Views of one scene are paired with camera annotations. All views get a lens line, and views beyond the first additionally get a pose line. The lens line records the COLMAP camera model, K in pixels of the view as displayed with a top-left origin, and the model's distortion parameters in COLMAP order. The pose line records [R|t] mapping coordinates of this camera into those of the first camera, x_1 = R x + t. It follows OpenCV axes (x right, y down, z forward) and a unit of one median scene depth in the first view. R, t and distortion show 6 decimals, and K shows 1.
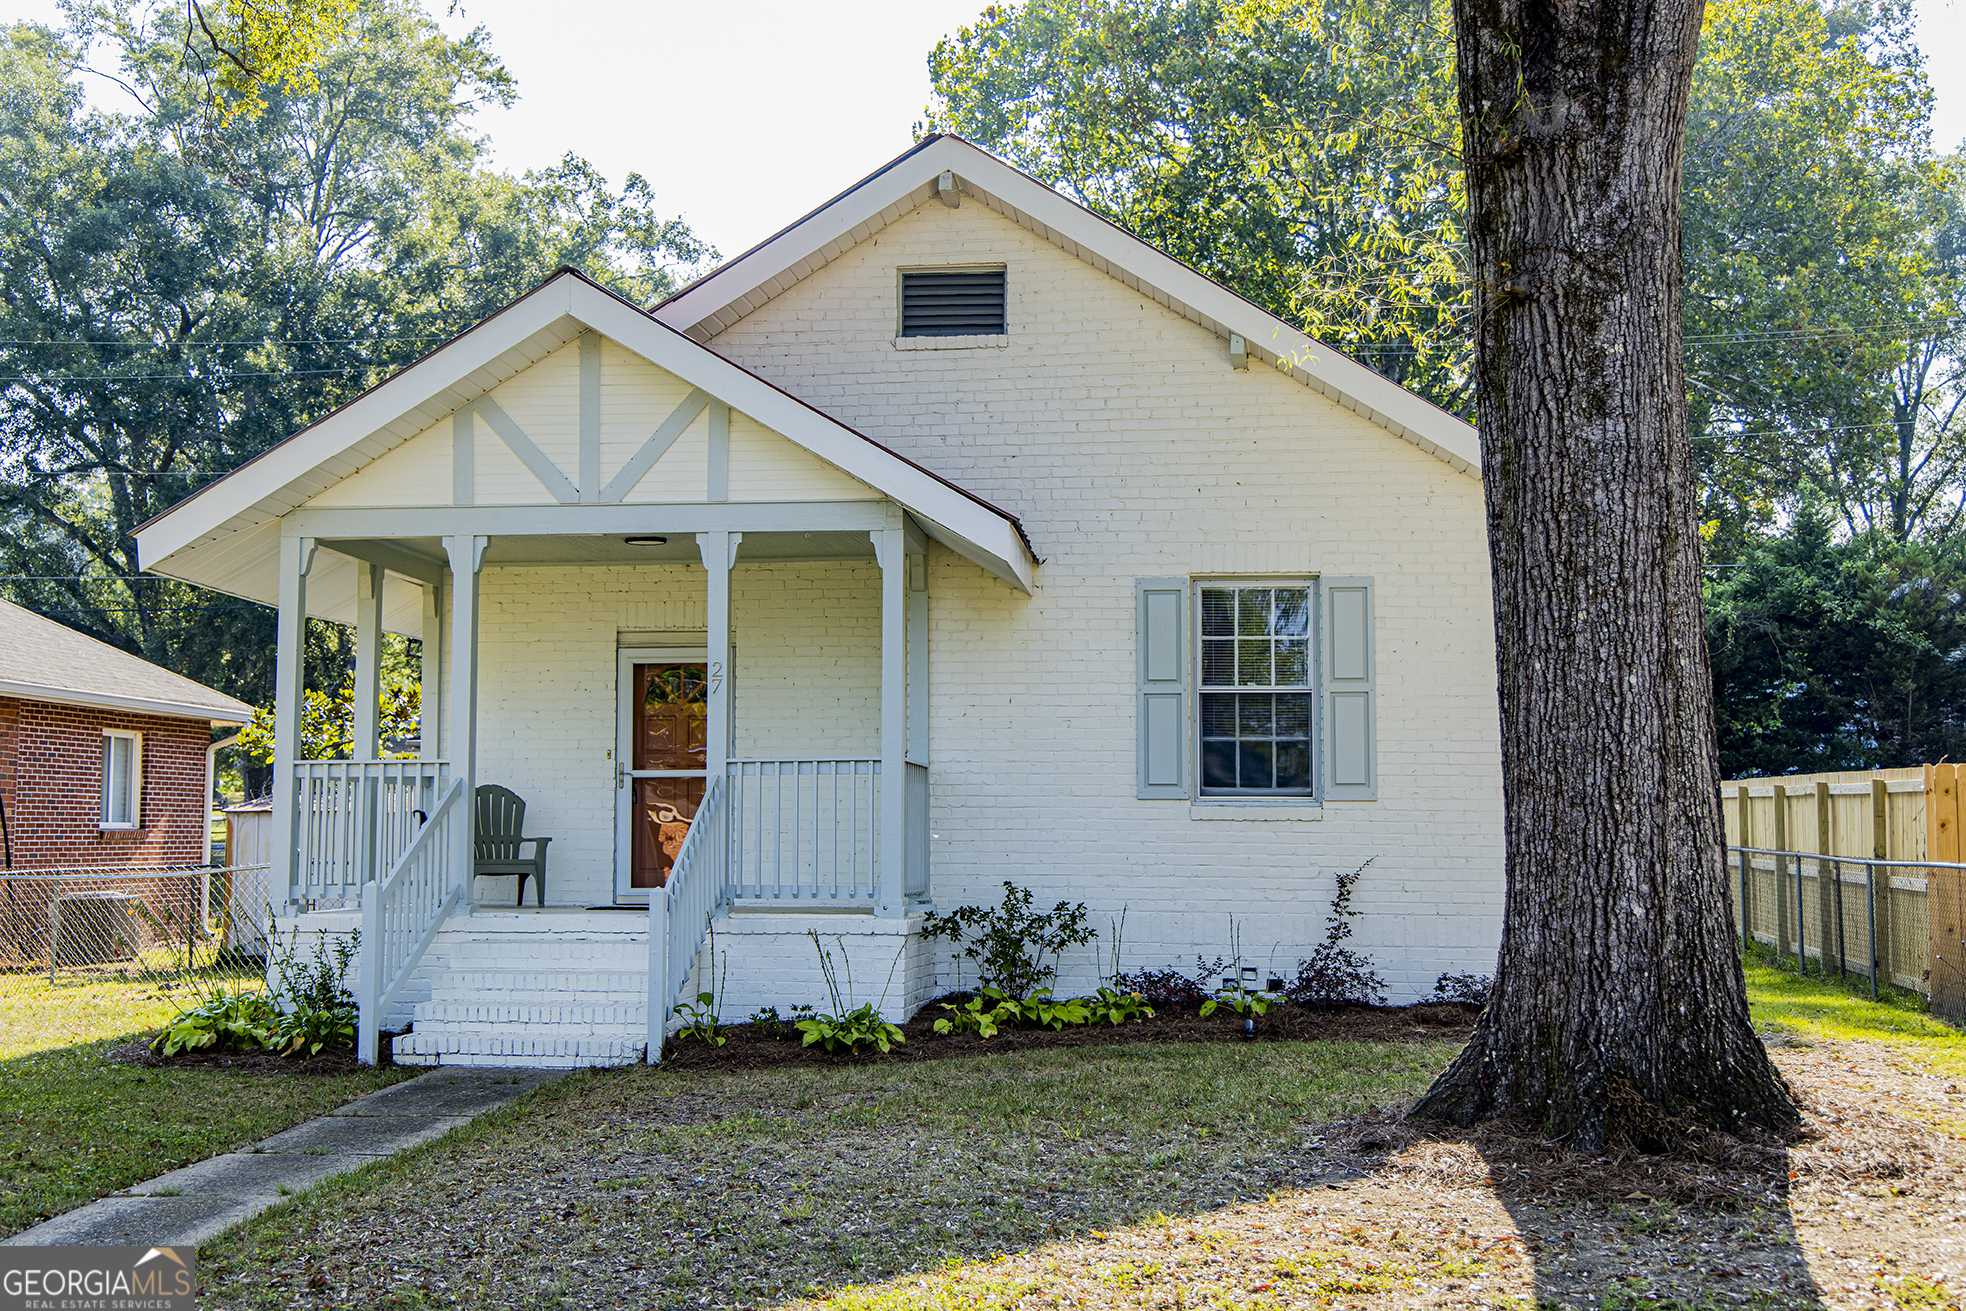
lens RADIAL K [[2553.5, 0, 982.8], [0, 2553.5, 650.2], [0, 0, 1]] dist [0.073649, 0.000000]
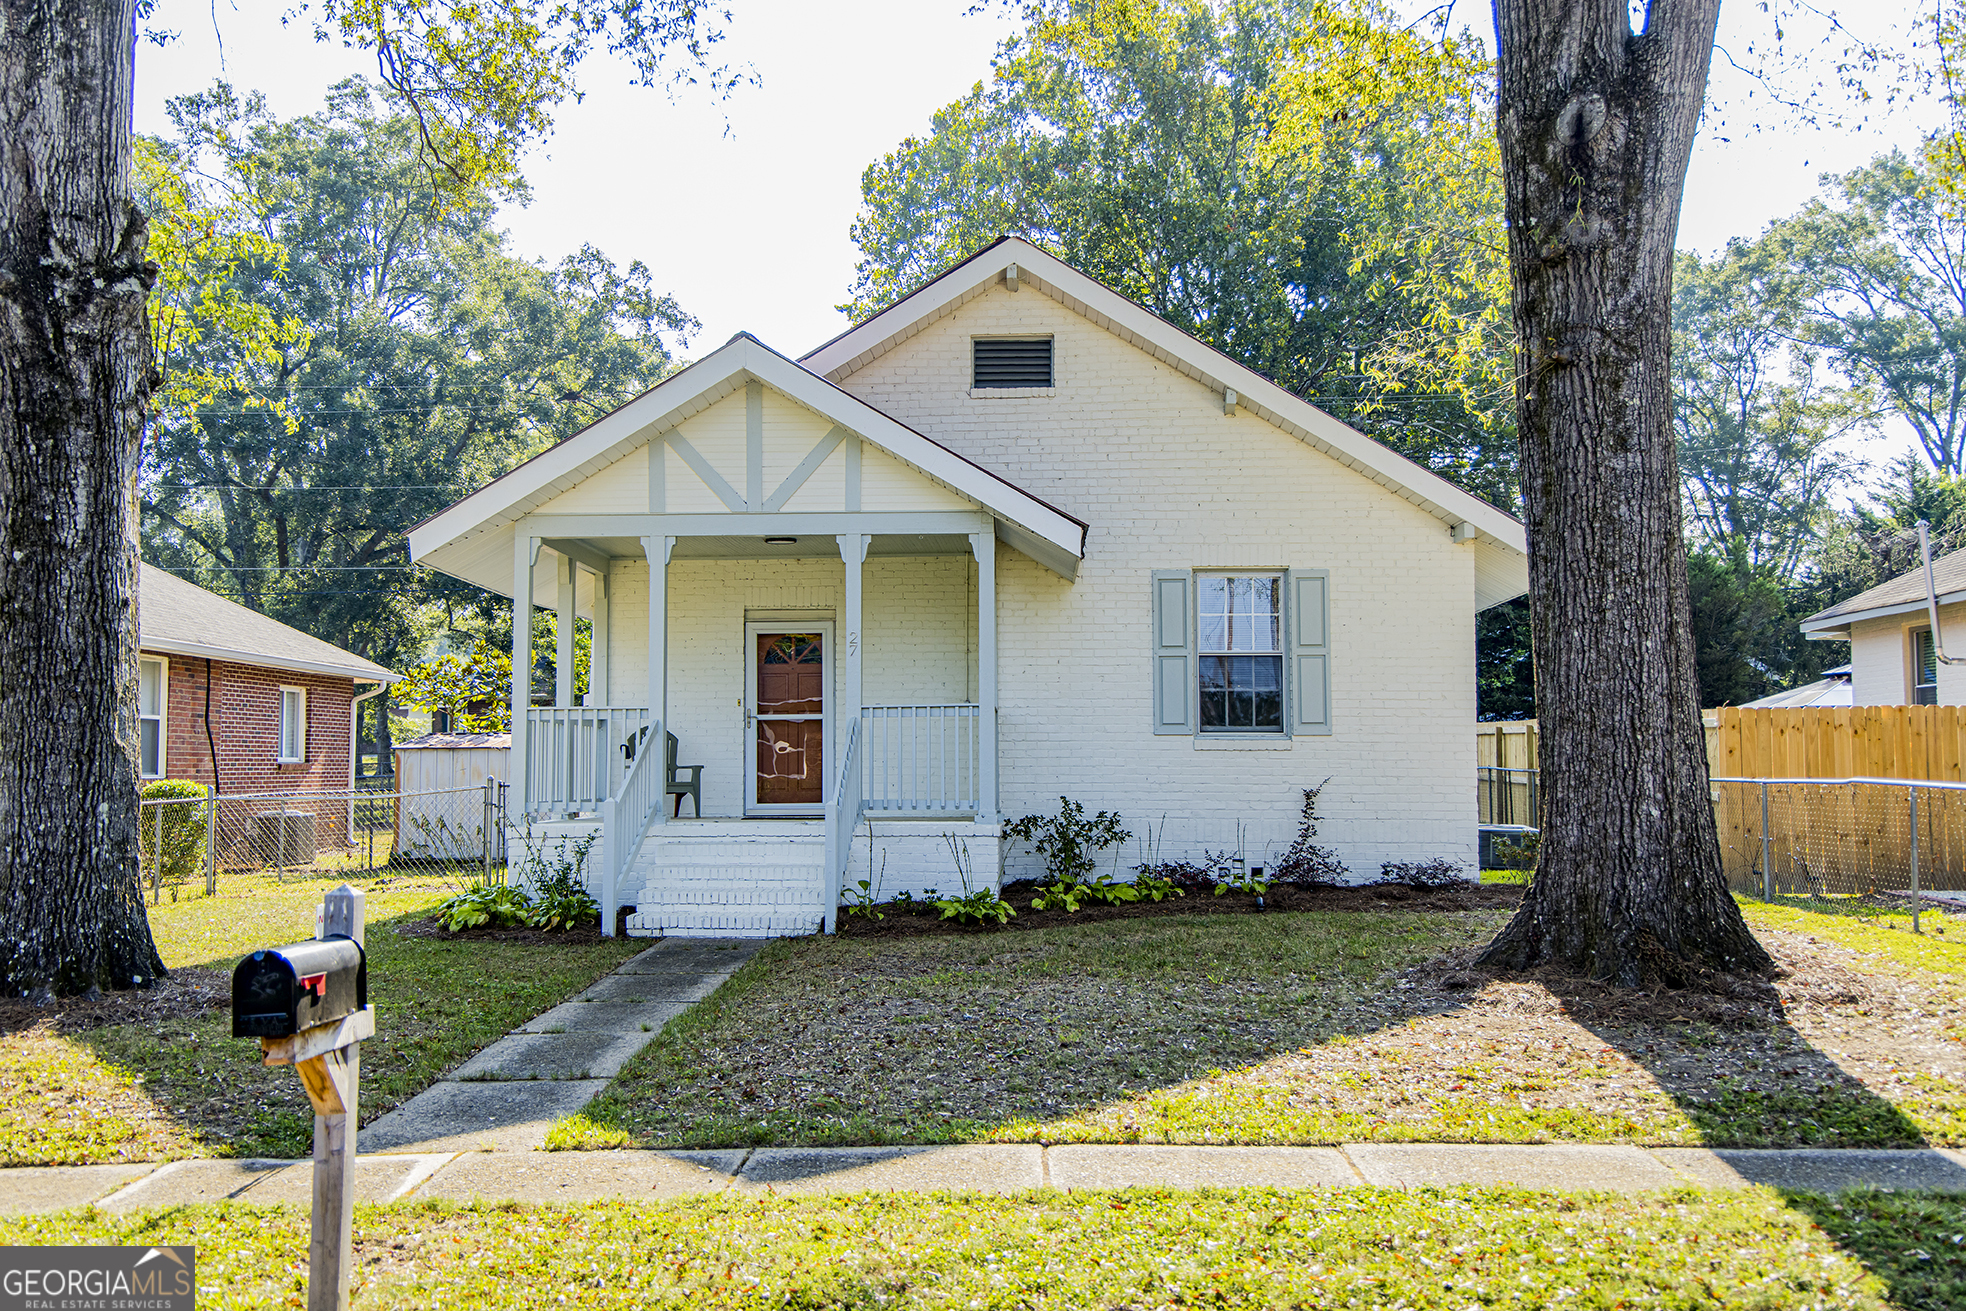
lens RADIAL K [[1927.0, 0, 983.1], [0, 1927.0, 652.0], [0, 0, 1]] dist [0.066557, 0.000000]
pose [[0.997011, -0.000021, 0.077266, -0.111501], [-0.001002, 0.999912, 0.013201, 0.001564], [-0.077259, -0.013239, 0.996923, -0.003389]]
